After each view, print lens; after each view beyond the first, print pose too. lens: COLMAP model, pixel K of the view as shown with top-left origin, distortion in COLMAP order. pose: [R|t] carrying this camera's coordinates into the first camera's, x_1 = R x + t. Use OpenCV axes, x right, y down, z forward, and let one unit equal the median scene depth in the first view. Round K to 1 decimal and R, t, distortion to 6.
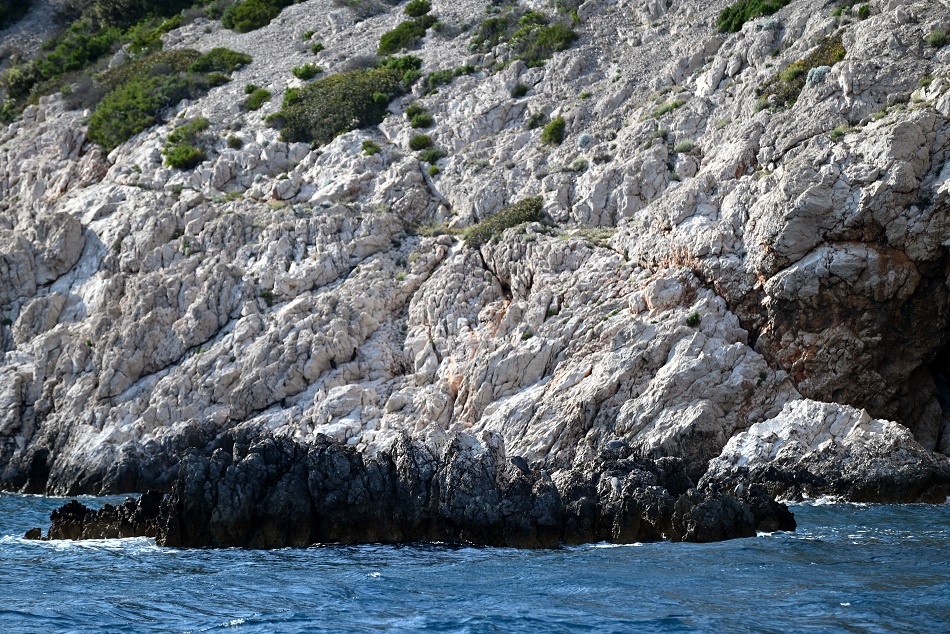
lens RADIAL K [[6080.6, 0, 475.4], [0, 6080.6, 316.4], [0, 0, 1]] dist [0.334035, 0.000000]
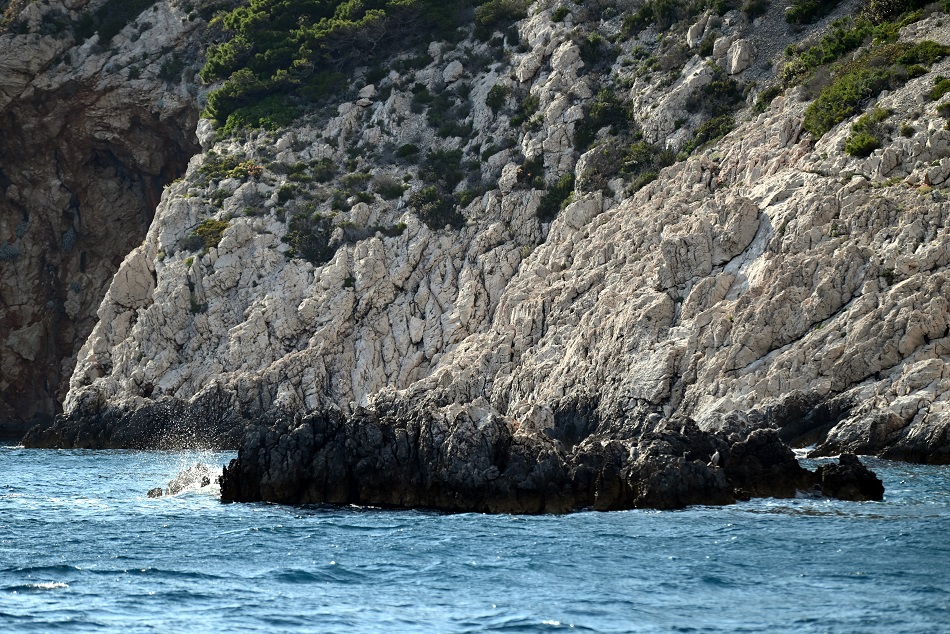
lens RADIAL K [[6080.6, 0, 474.4], [0, 6080.6, 316.8], [0, 0, 1]] dist [0.334035, 0.000000]
pose [[0.963466, -0.000379, -0.267831, 0.182037], [0.001987, 0.999982, 0.005731, -0.002396], [0.267824, -0.006054, 0.963449, -0.052587]]
